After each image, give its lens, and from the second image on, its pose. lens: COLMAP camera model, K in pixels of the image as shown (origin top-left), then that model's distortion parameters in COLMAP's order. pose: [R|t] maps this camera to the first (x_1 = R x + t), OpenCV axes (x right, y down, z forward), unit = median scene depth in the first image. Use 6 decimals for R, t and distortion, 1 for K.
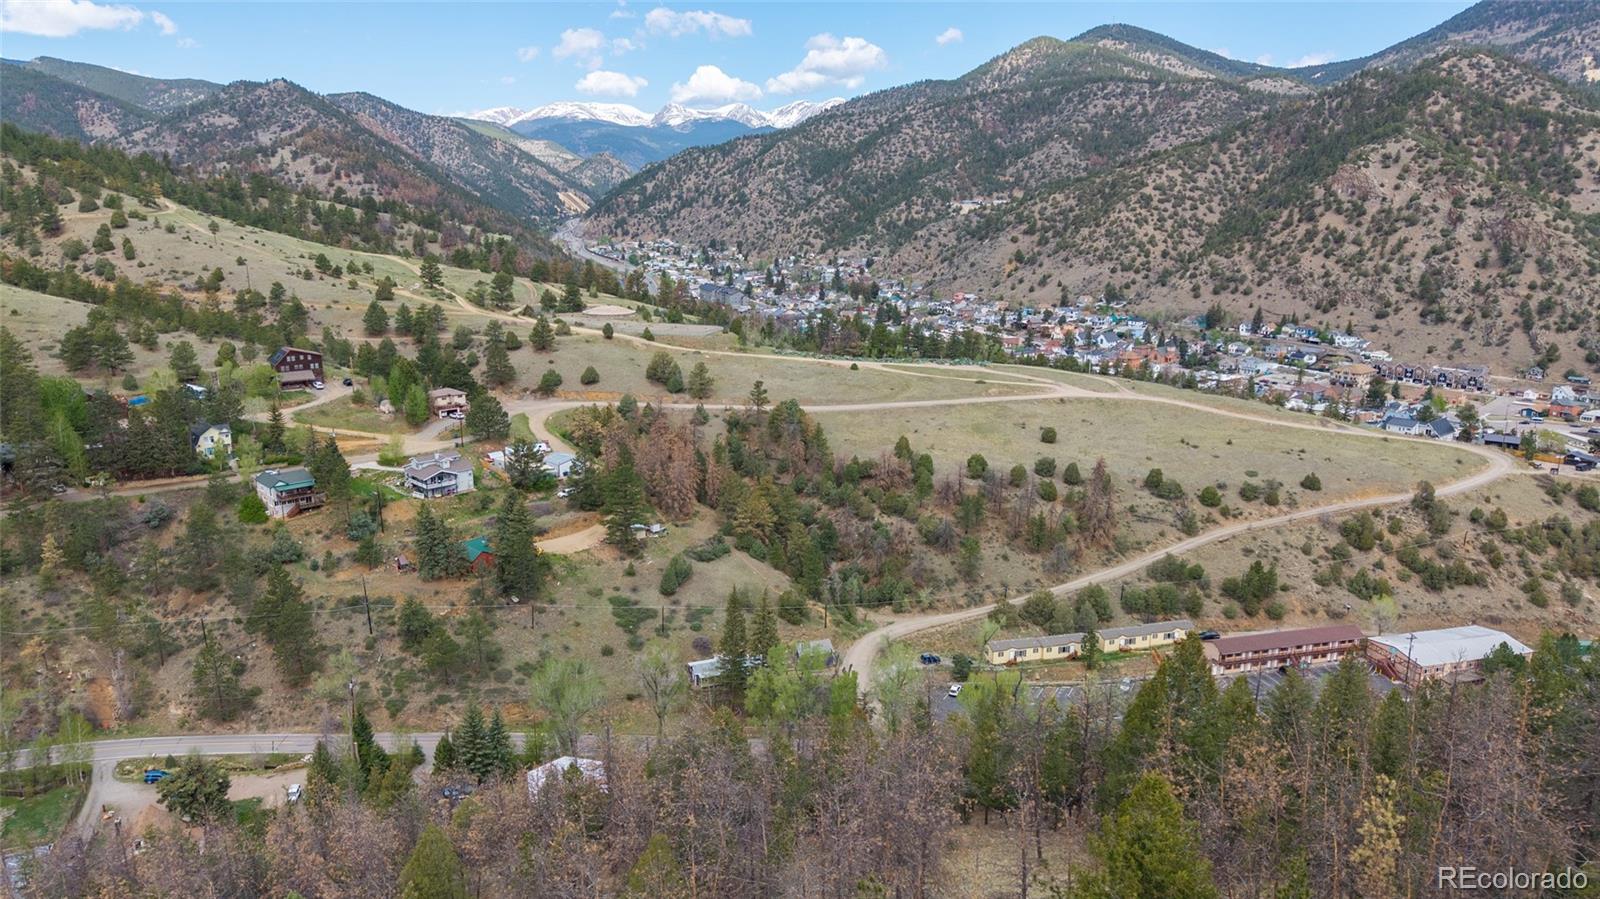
lens RADIAL K [[1075.5, 0, 797.0], [0, 1075.5, 455.4], [0, 0, 1]] dist [0.031031, -0.034291]
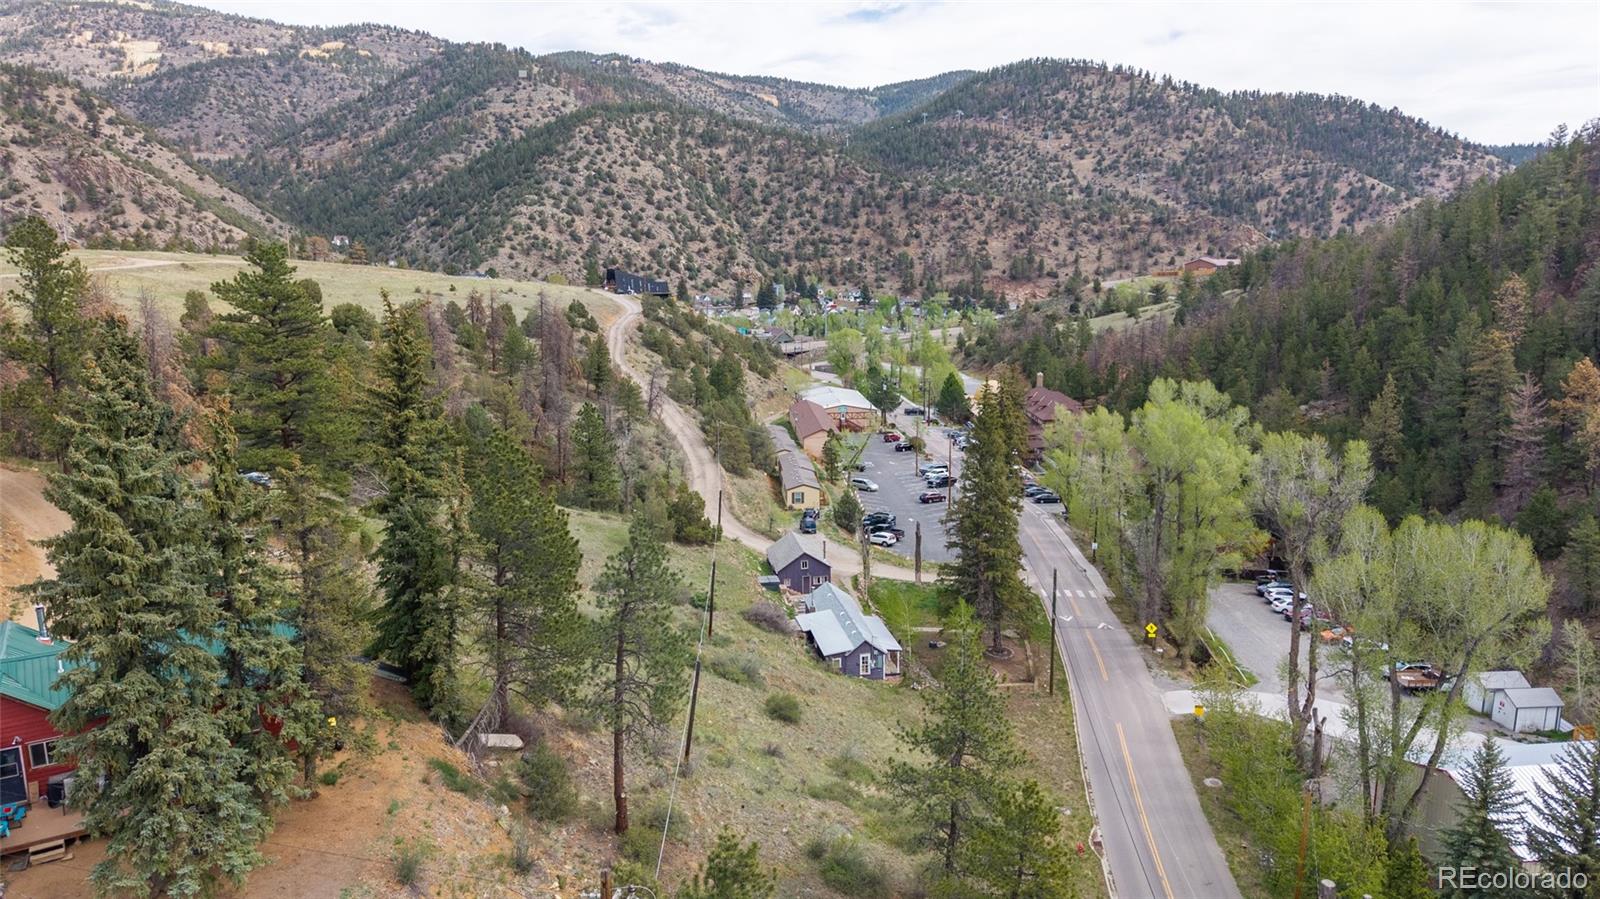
lens RADIAL K [[1075.5, 0, 801.2], [0, 1075.5, 449.6], [0, 0, 1]] dist [0.031031, -0.034291]
pose [[0.162891, -0.195038, 0.967175, -0.140760], [0.240654, 0.958514, 0.152761, 0.017620], [-0.956845, 0.207871, 0.203070, 0.274010]]
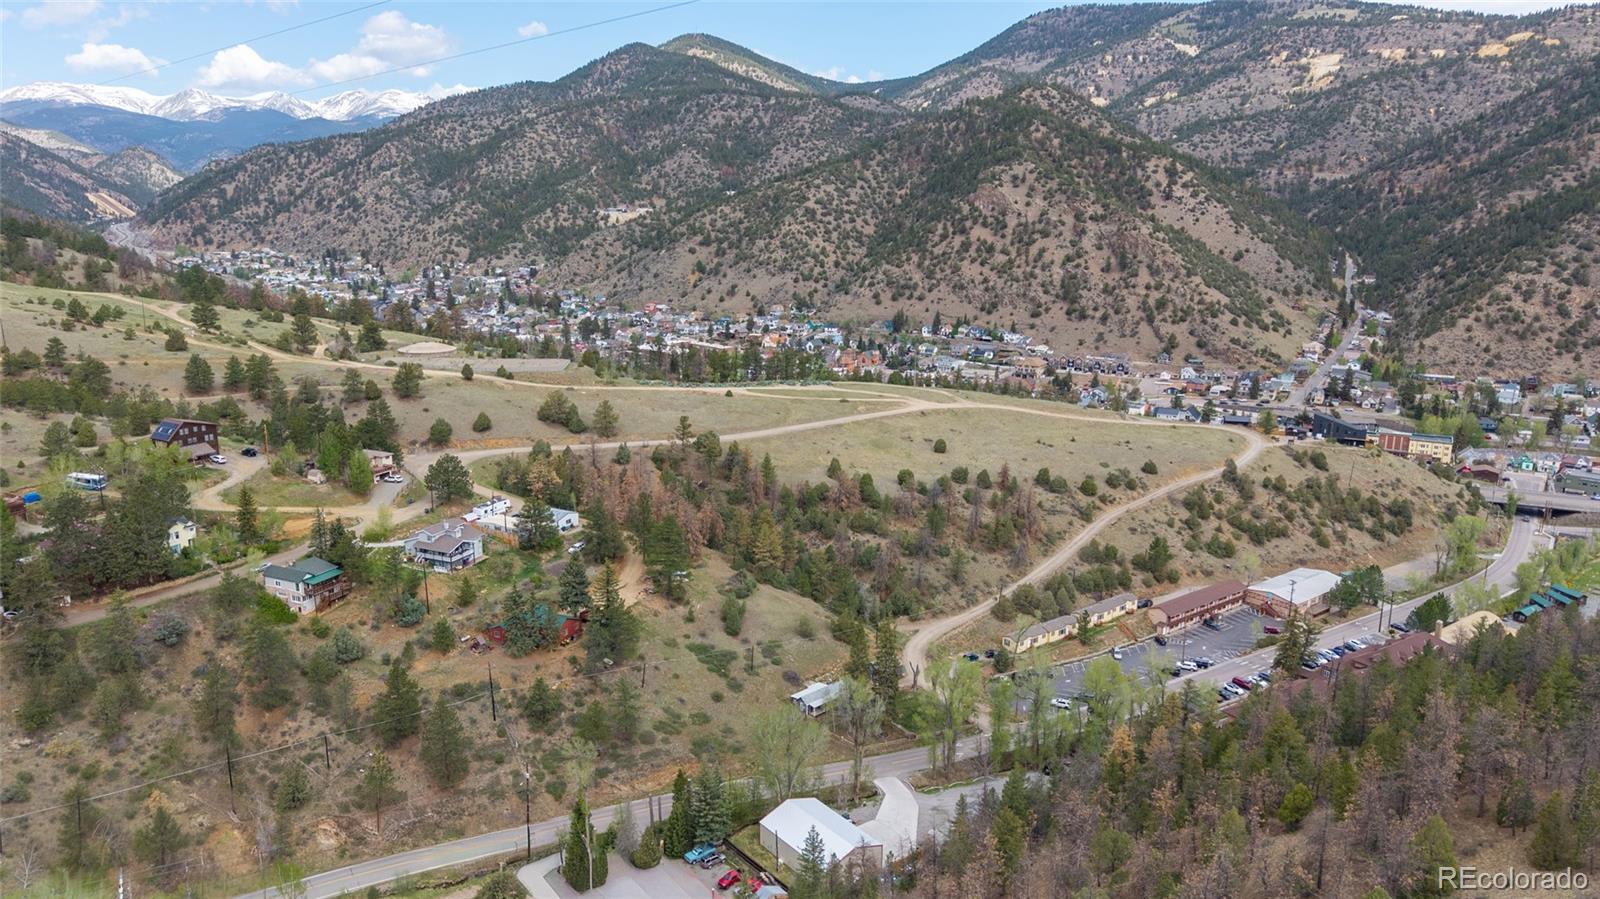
lens RADIAL K [[1075.5, 0, 796.8], [0, 1075.5, 465.6], [0, 0, 1]] dist [0.031031, -0.034291]
pose [[0.926201, -0.089319, 0.366298, -0.138681], [0.085450, 0.995982, 0.026799, -0.018071], [-0.367220, 0.006479, 0.930112, 0.003620]]
